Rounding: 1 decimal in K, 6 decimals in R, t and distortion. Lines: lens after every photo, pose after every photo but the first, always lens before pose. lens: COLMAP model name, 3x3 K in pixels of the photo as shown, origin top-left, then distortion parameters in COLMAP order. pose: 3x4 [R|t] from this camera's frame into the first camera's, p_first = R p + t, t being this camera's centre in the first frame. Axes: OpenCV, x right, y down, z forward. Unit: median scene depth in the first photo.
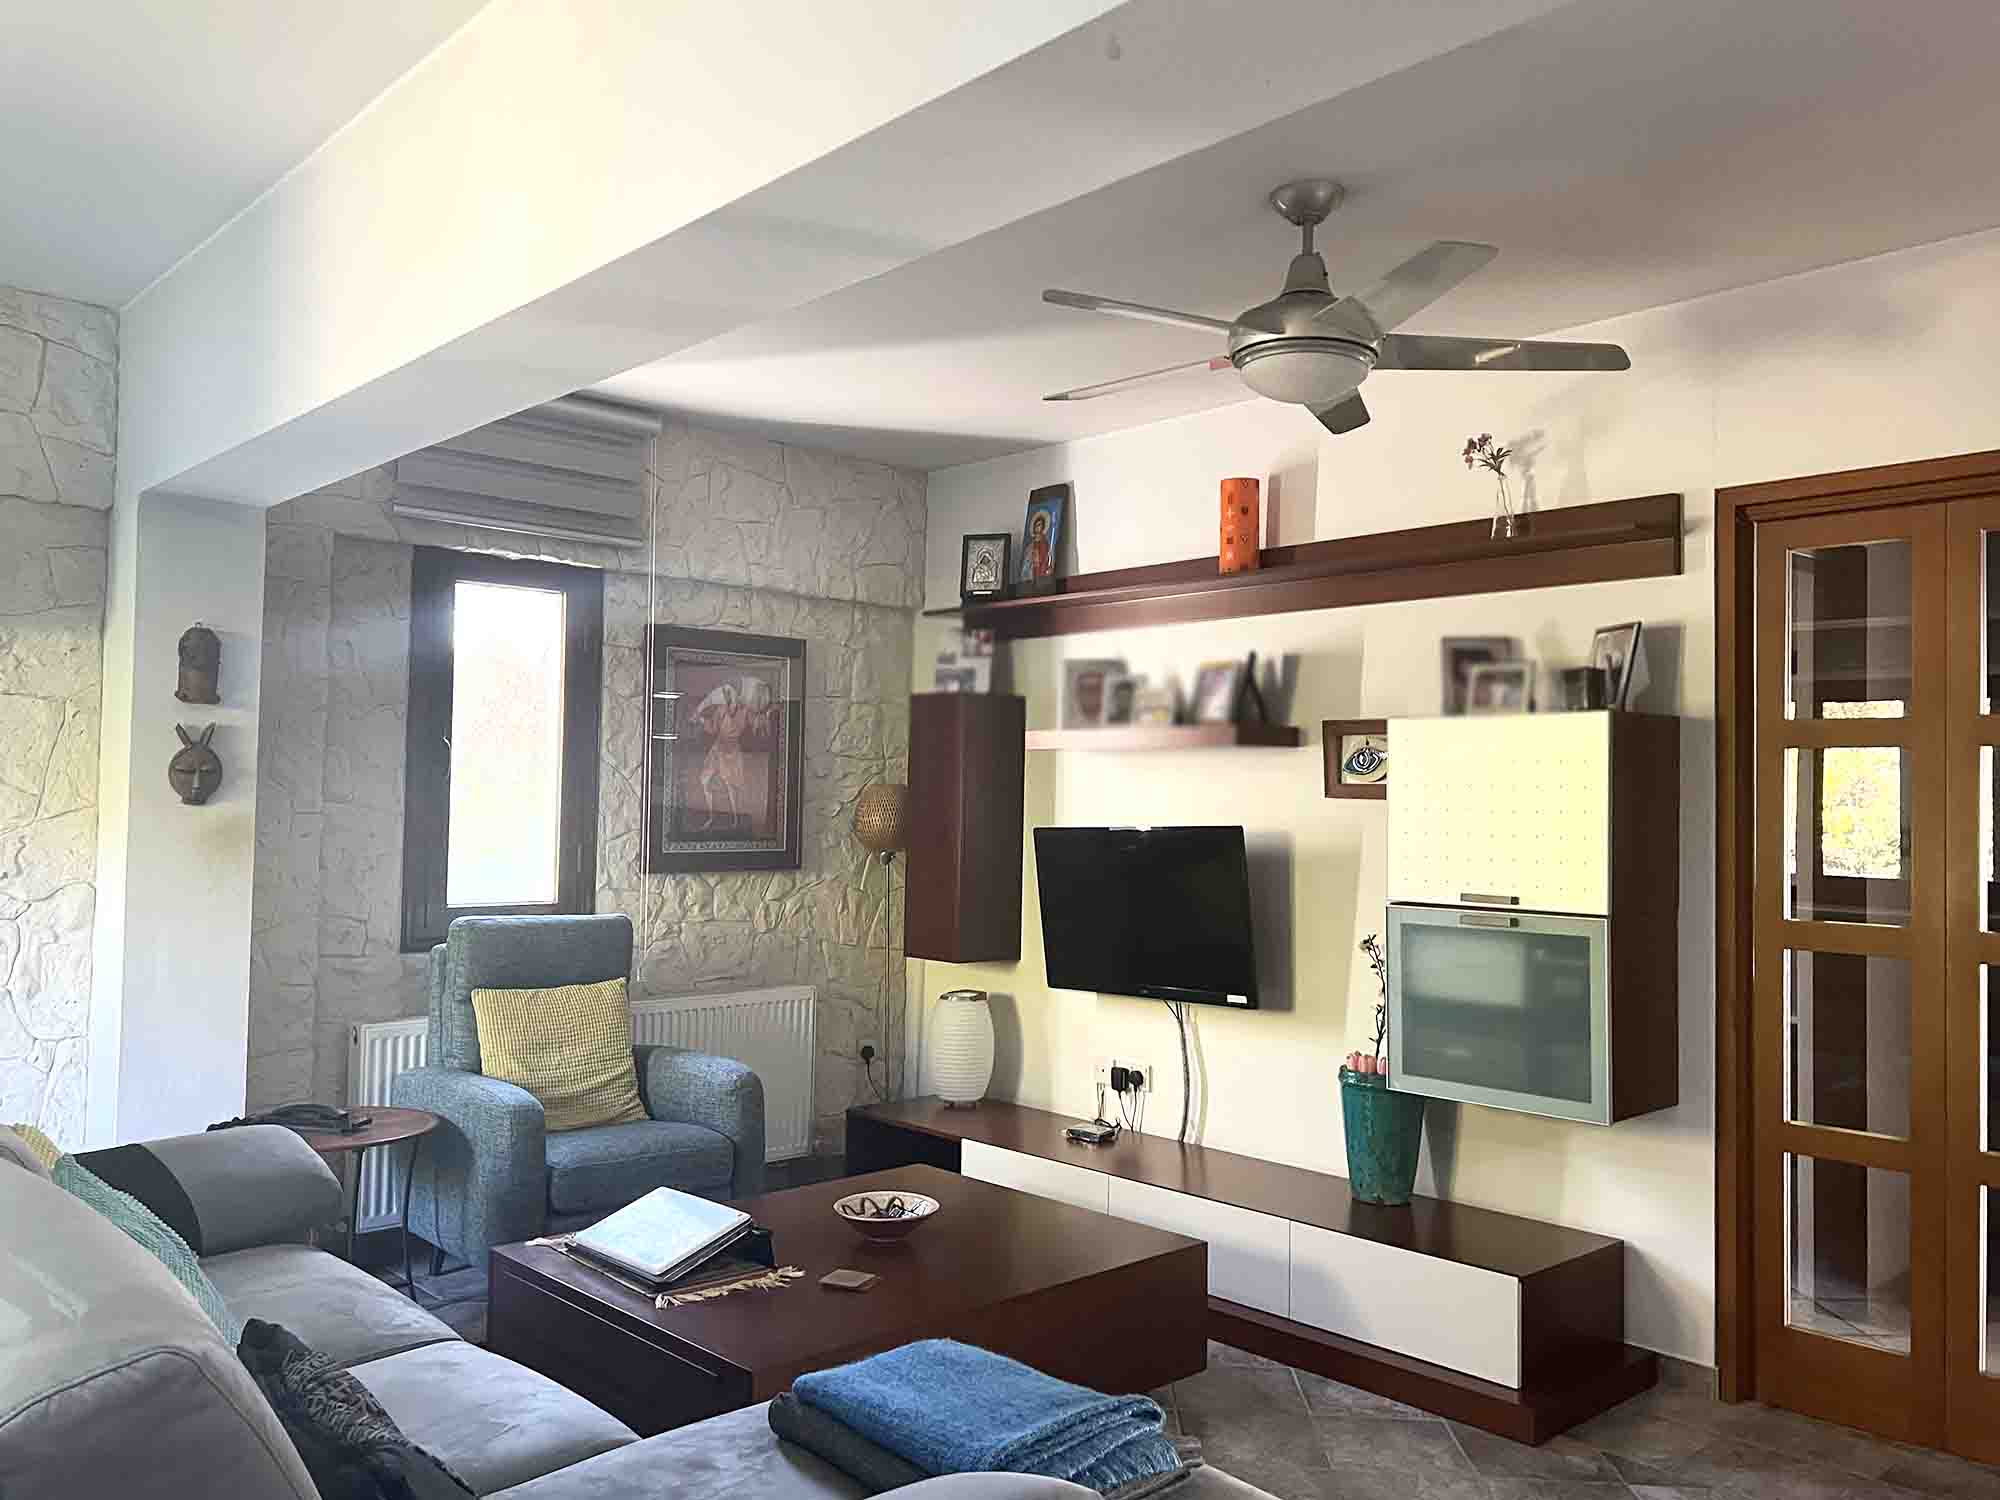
lens RADIAL K [[1538.0, 0, 1012.1], [0, 1538.0, 750.7], [0, 0, 1]] dist [0.044541, -0.001812]
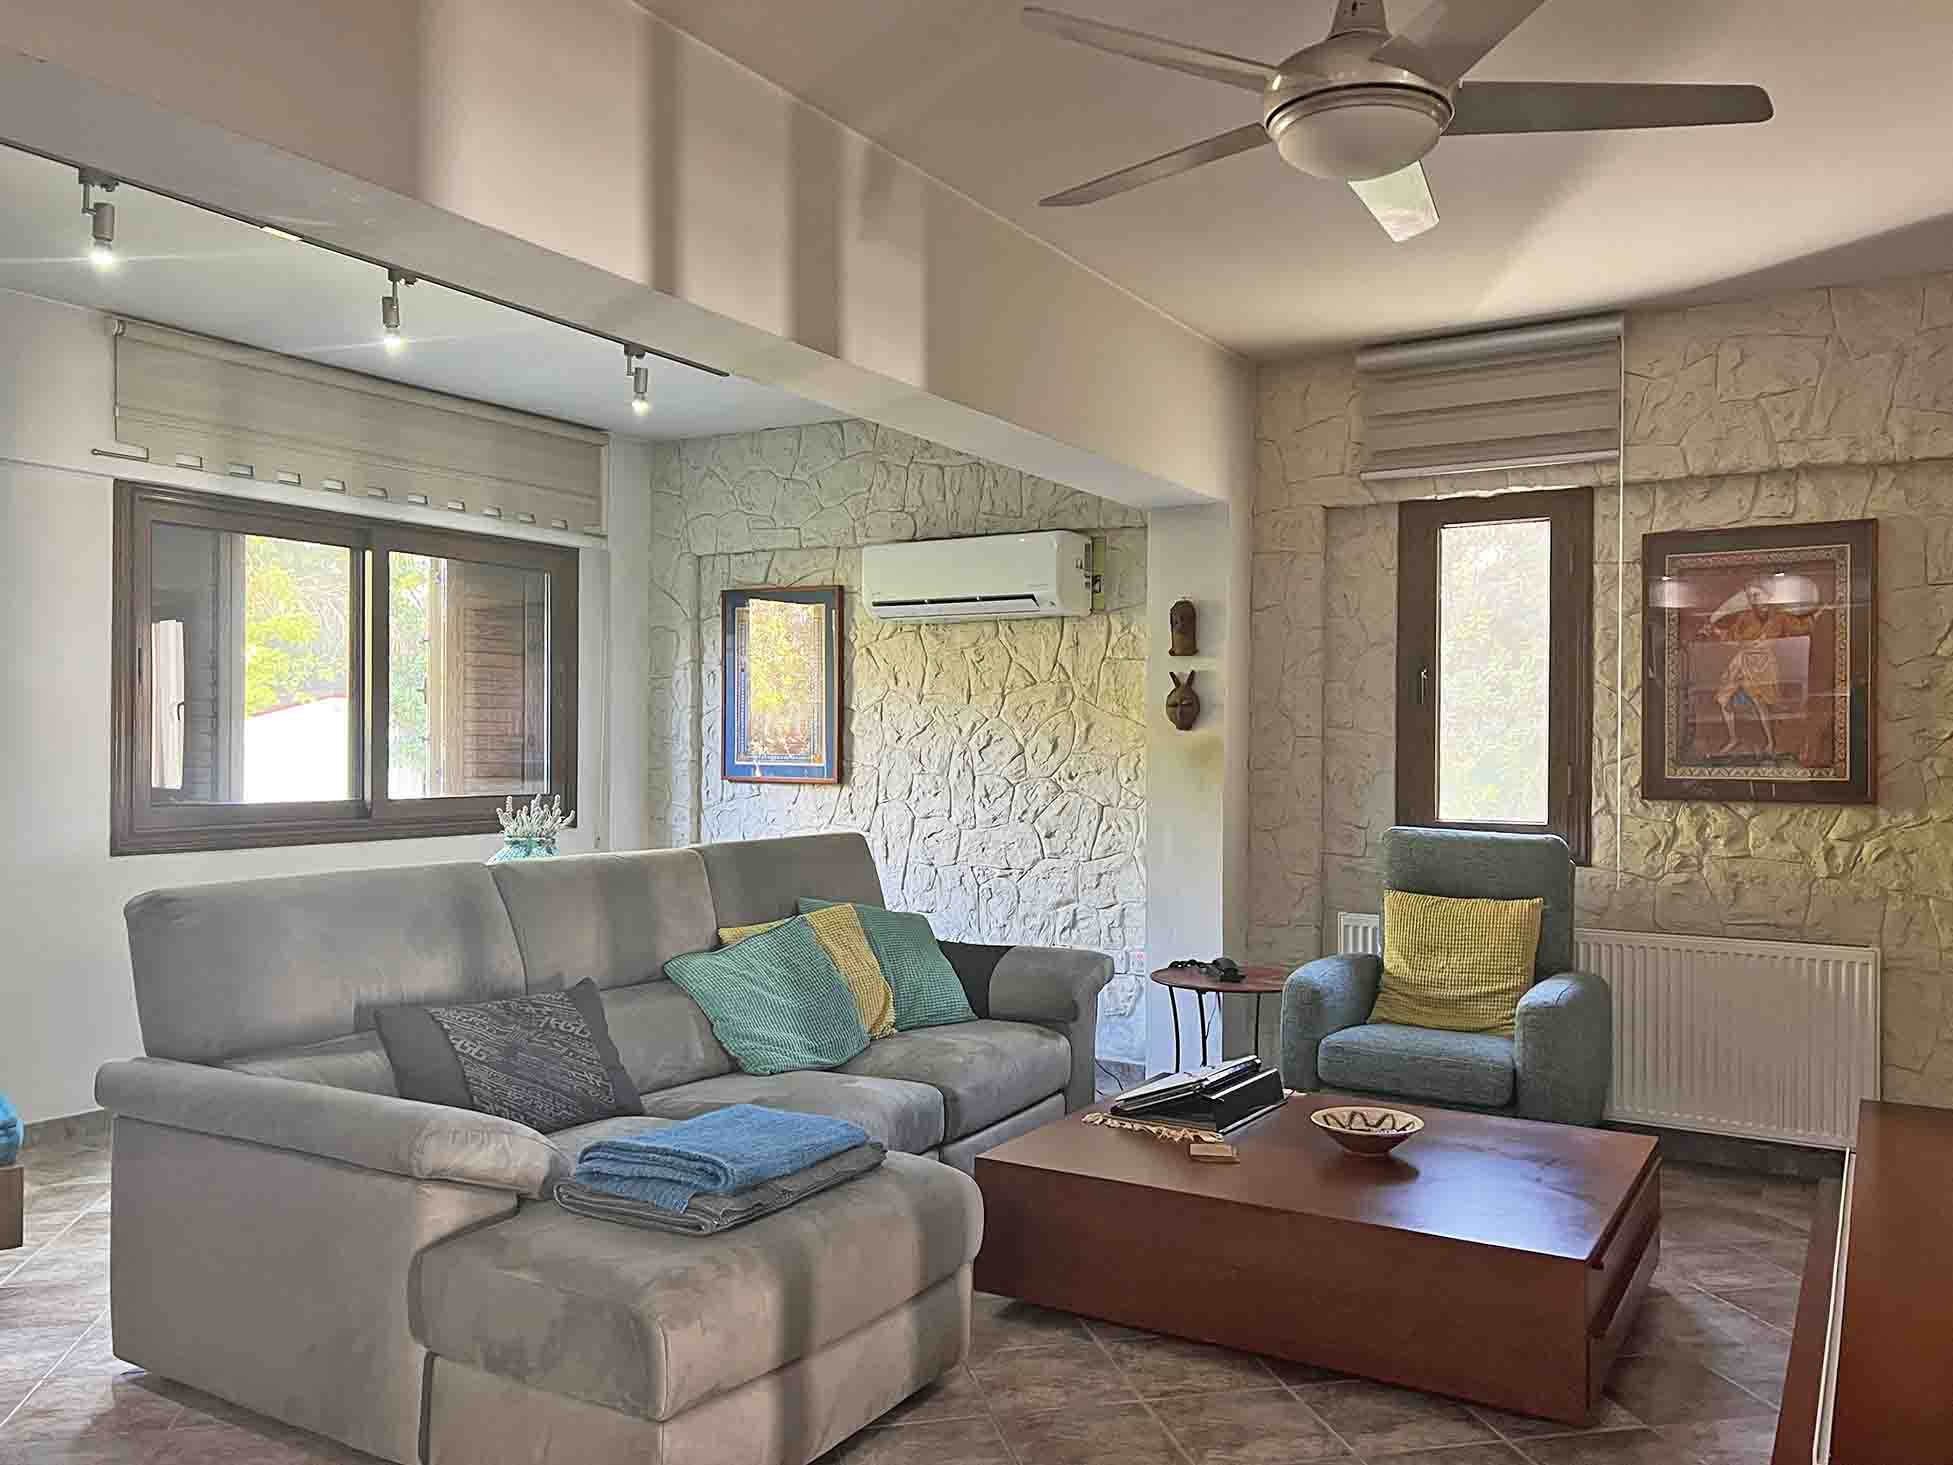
lens RADIAL K [[1501.8, 0, 991.1], [0, 1501.8, 734.1], [0, 0, 1]] dist [0.044541, -0.001812]
pose [[0.273403, -0.015611, -0.961773, 0.543744], [0.035273, 0.999359, -0.006194, 0.031186], [0.961252, -0.032231, 0.273779, 0.363769]]
